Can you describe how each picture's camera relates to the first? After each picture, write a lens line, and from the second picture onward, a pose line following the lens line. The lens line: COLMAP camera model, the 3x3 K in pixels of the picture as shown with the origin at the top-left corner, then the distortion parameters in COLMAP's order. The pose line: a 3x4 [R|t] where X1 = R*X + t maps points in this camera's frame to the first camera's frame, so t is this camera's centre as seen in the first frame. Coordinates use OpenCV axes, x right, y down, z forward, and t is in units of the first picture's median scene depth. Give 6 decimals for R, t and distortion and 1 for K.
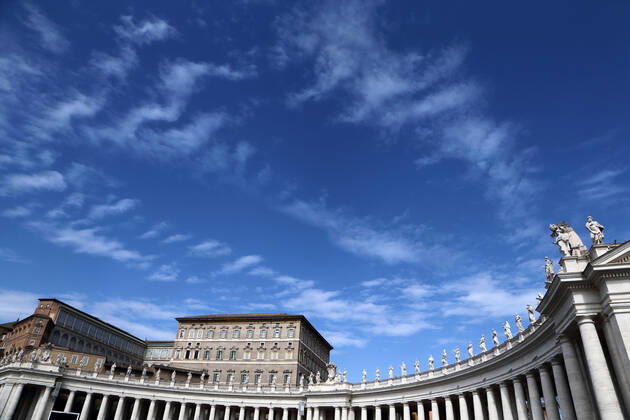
lens RADIAL K [[430.3, 0, 328.7], [0, 430.3, 194.8], [0, 0, 1]] dist [-0.110909, 0.050737]
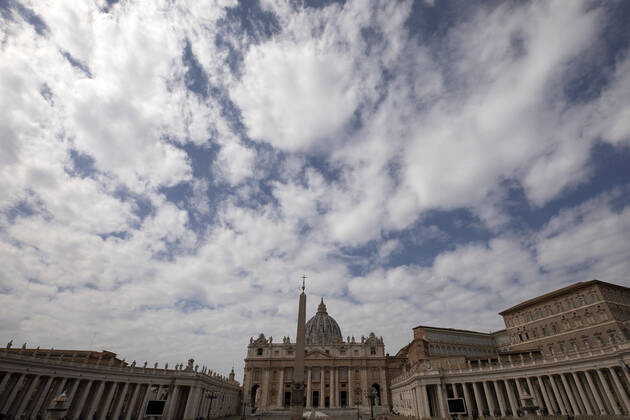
lens RADIAL K [[312.0, 0, 335.6], [0, 312.0, 195.1], [0, 0, 1]] dist [-0.029152, 0.001727]
pose [[0.625473, -0.502618, -0.596791, 0.173076], [0.457614, 0.855821, -0.241166, -0.071690], [0.631960, -0.122257, 0.765297, -0.119003]]
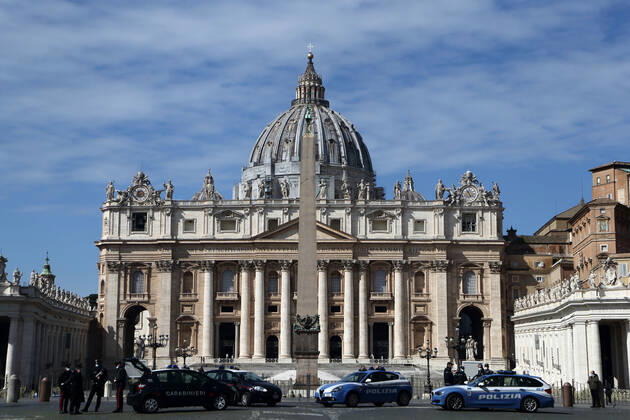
lens RADIAL K [[1207.5, 0, 315.0], [0, 1207.5, 210.0], [0, 0, 1]] dist [0.289425, 0.120802]
pose [[0.612907, -0.162327, -0.773302, 0.536653], [0.451408, 0.875175, 0.174067, -0.245998], [0.648519, -0.455761, 0.609676, -0.436984]]
